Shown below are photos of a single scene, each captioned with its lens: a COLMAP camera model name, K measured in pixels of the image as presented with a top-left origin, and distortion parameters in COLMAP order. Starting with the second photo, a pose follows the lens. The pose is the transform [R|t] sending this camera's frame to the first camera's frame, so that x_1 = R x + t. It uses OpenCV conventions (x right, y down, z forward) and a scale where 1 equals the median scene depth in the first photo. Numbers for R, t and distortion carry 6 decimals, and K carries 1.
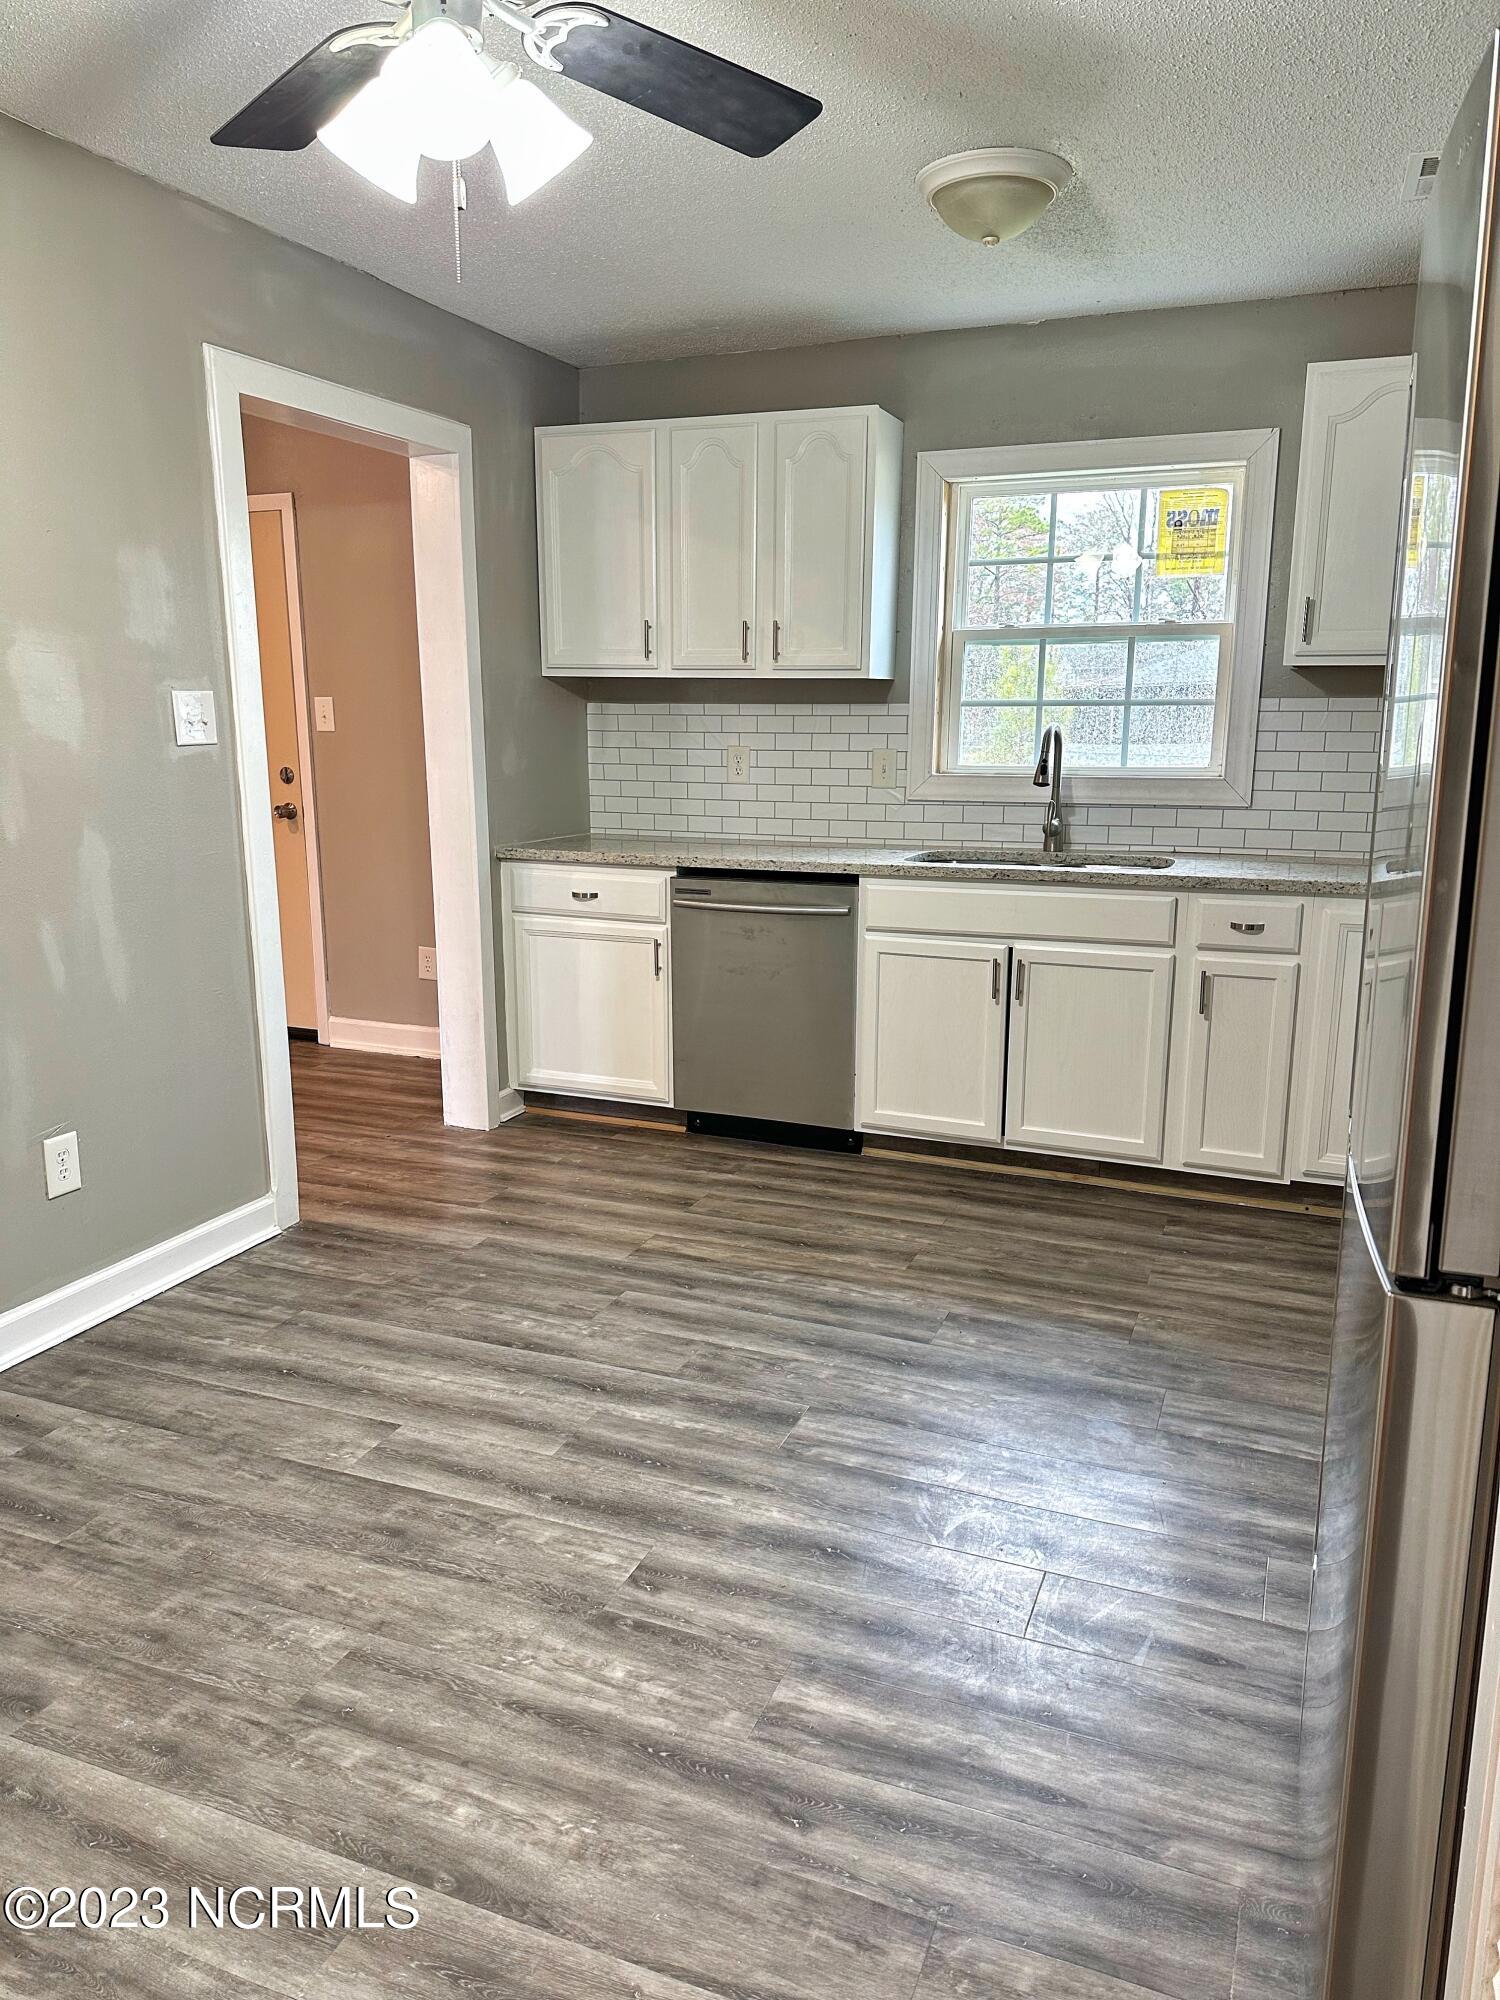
lens RADIAL K [[1380.8, 0, 750.0], [0, 1380.8, 1000.0], [0, 0, 1]] dist [0.162946, -0.303051]
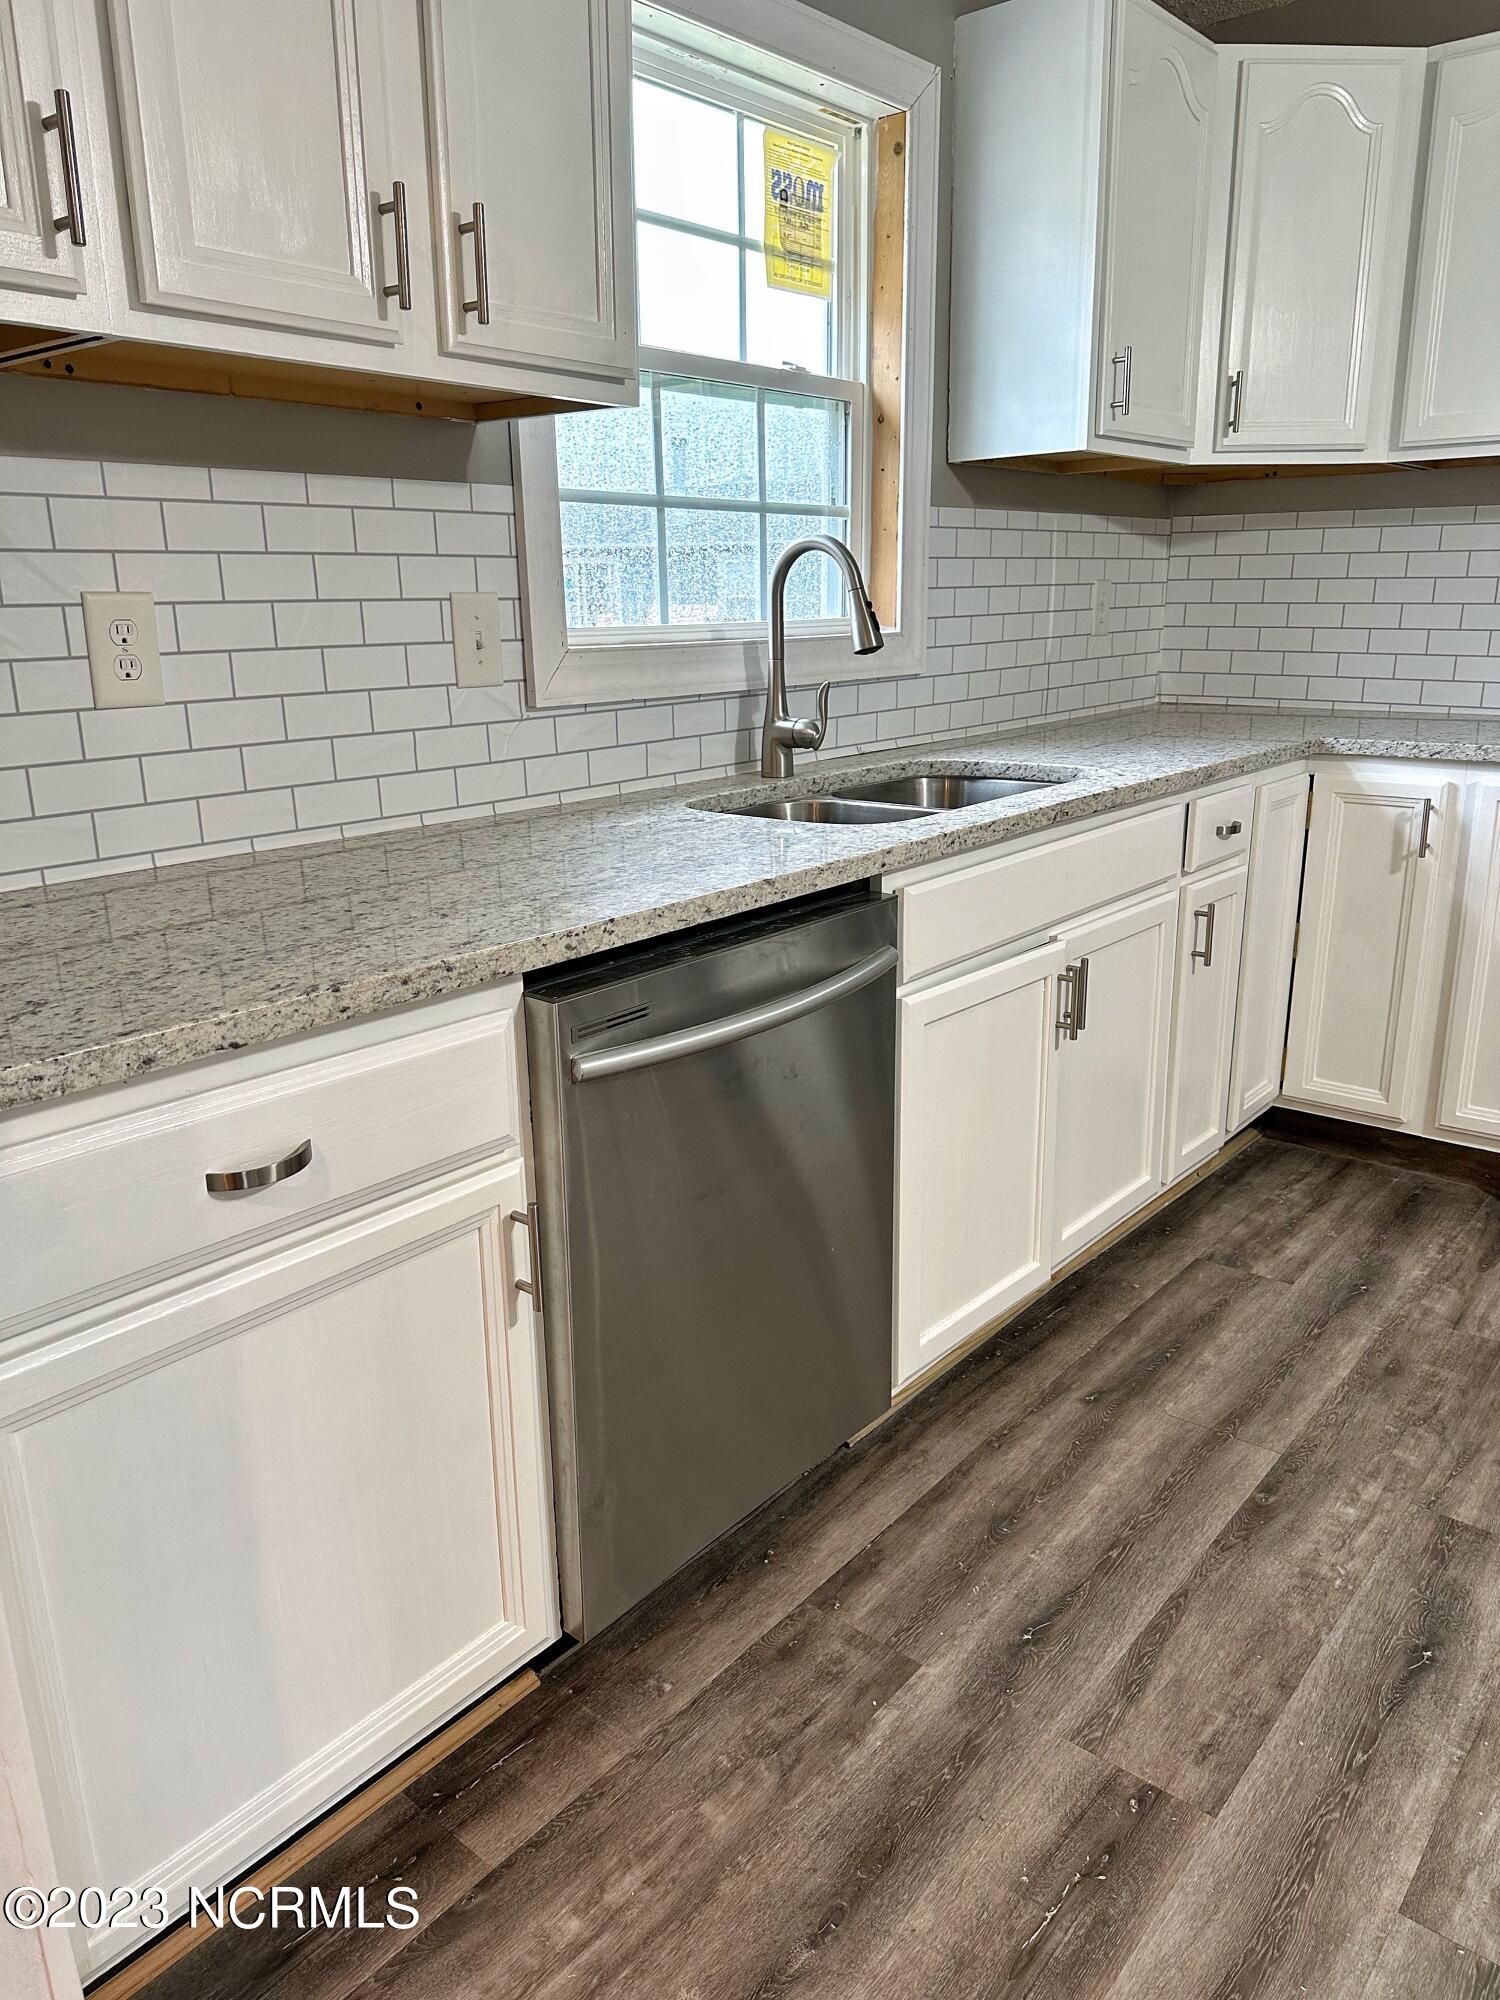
lens RADIAL K [[1403.9, 0, 740.5], [0, 1403.9, 1006.0], [0, 0, 1]] dist [0.109430, -0.191202]
pose [[0.303431, -0.274320, 0.912512, -0.354161], [0.206619, 0.953819, 0.218032, -0.156354], [-0.930182, 0.122384, 0.346098, 0.894748]]
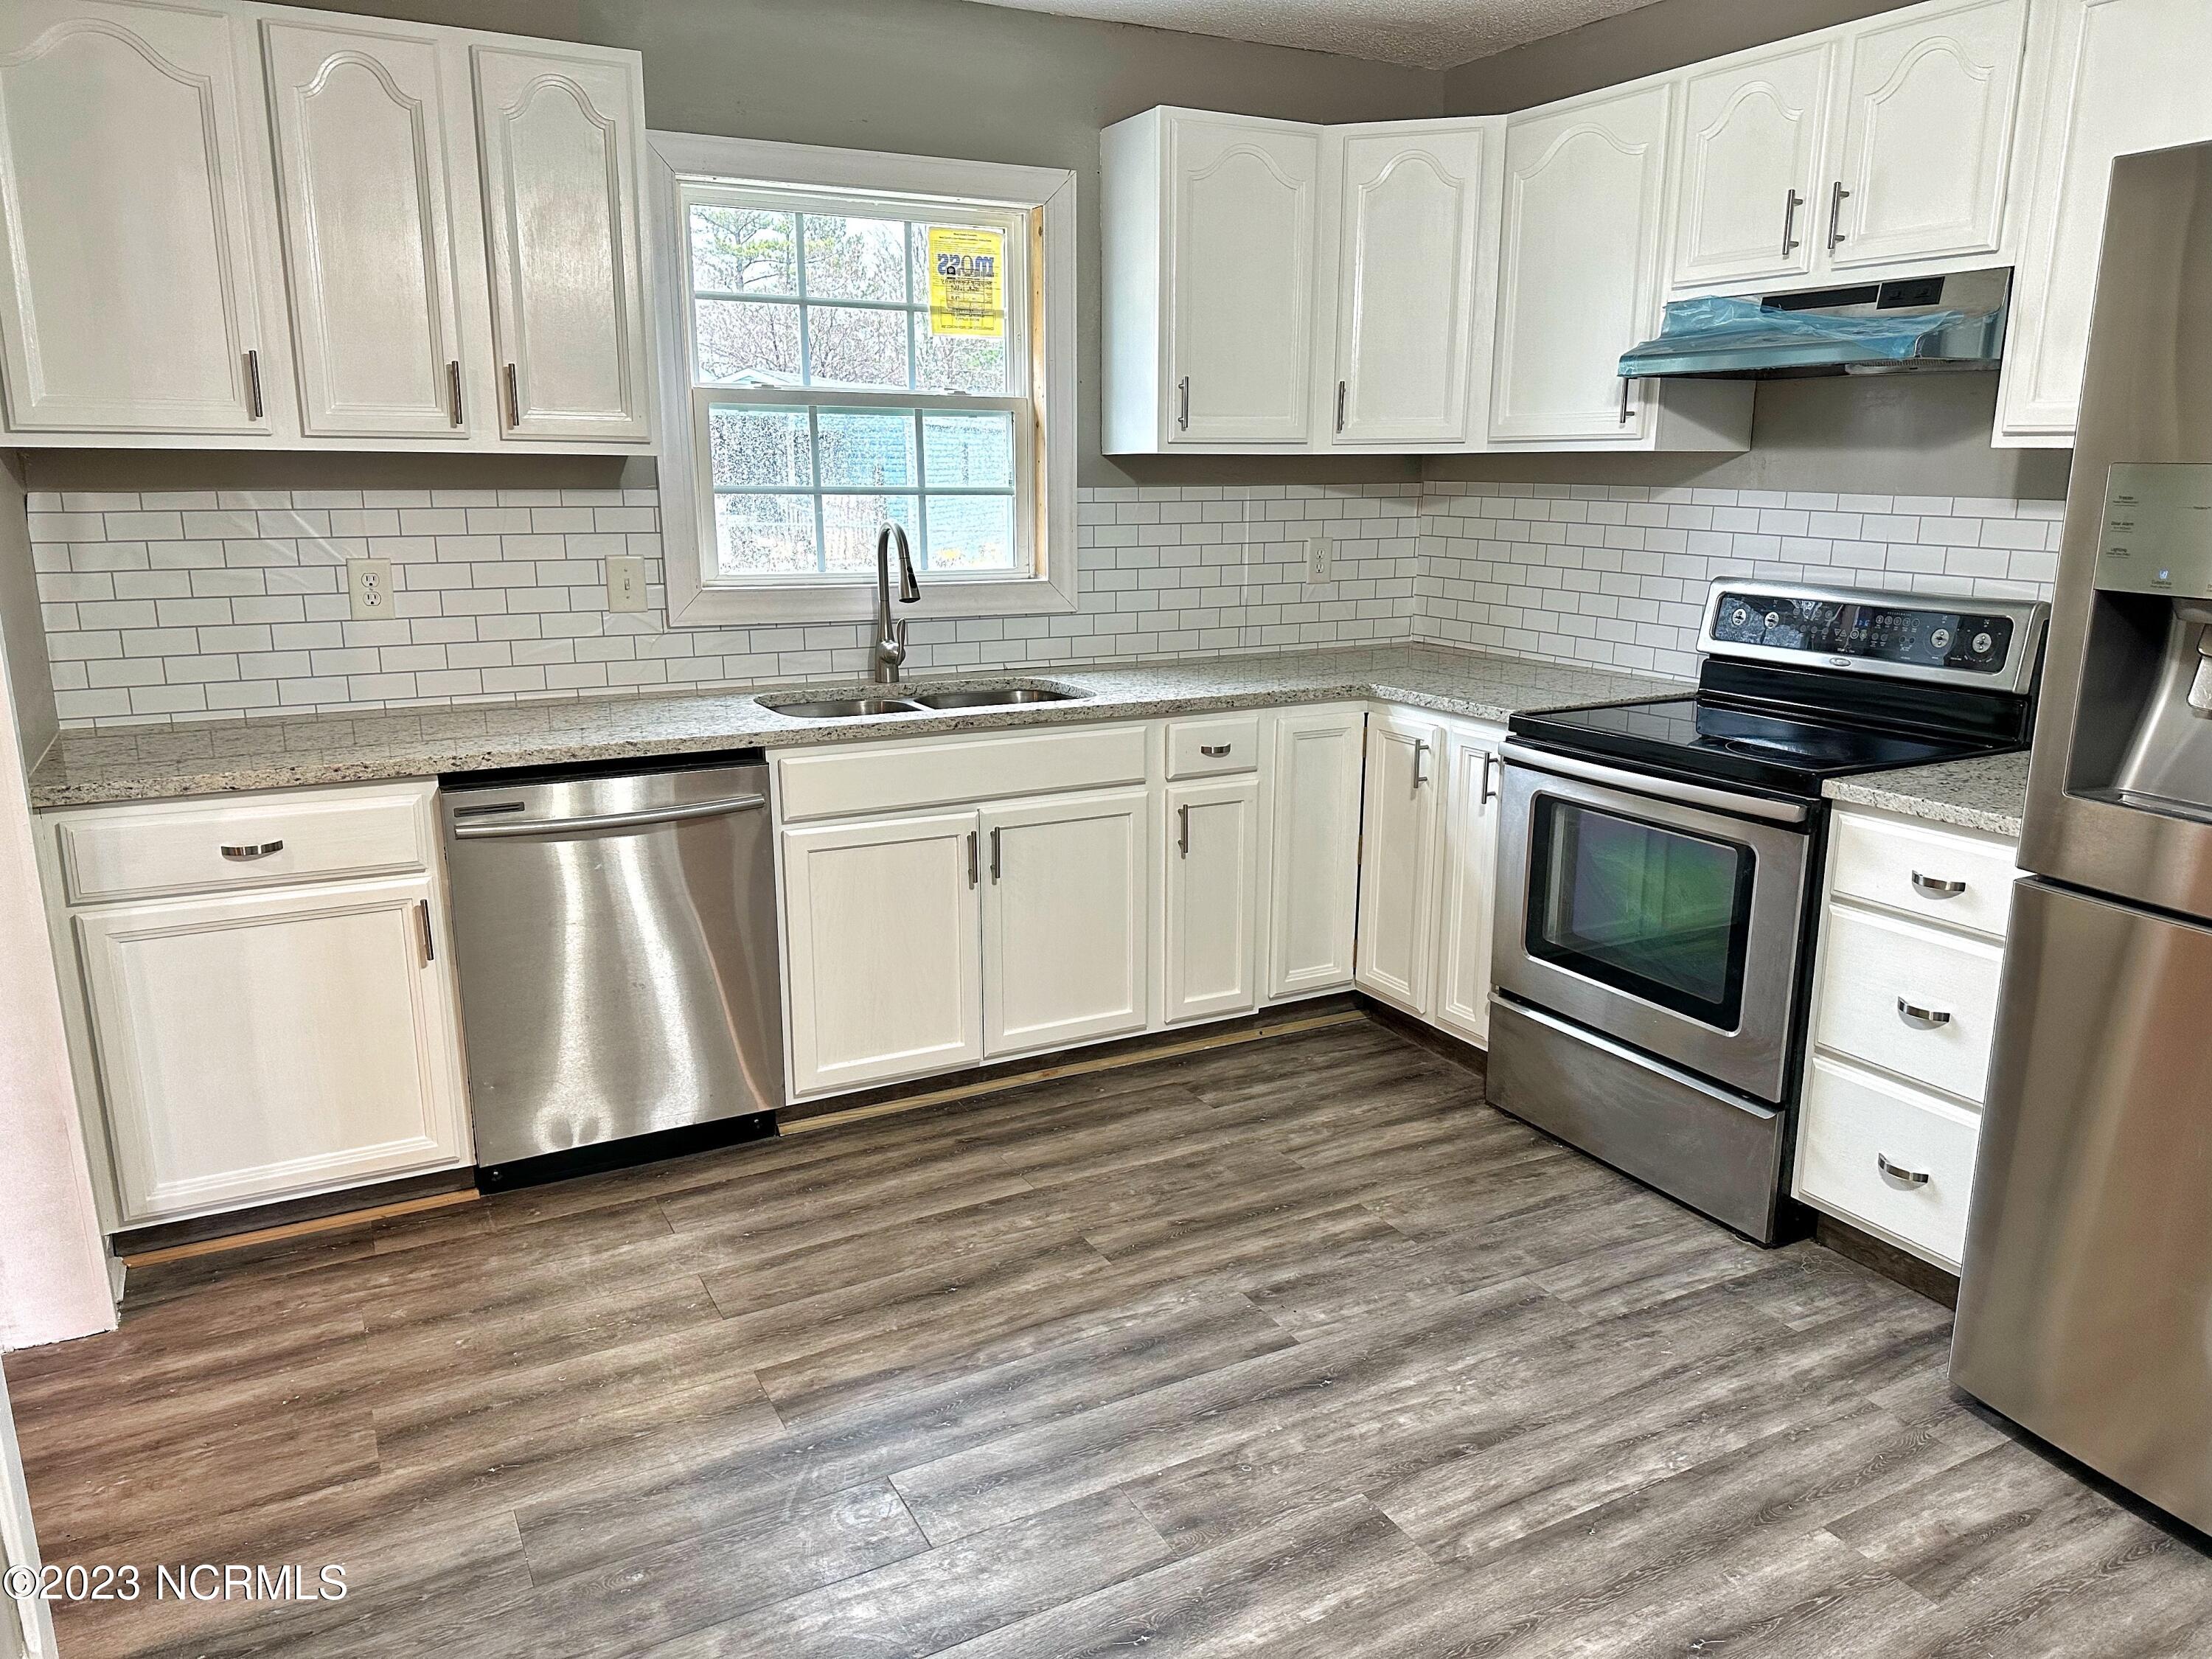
lens RADIAL K [[1527.2, 0, 1096.9], [0, 1527.2, 837.0], [0, 0, 1]] dist [0.162946, -0.303051]
pose [[0.638280, -0.183927, 0.747508, -0.398528], [0.153347, 0.981955, 0.110674, -0.106142], [-0.754376, 0.043987, 0.654967, 0.375014]]
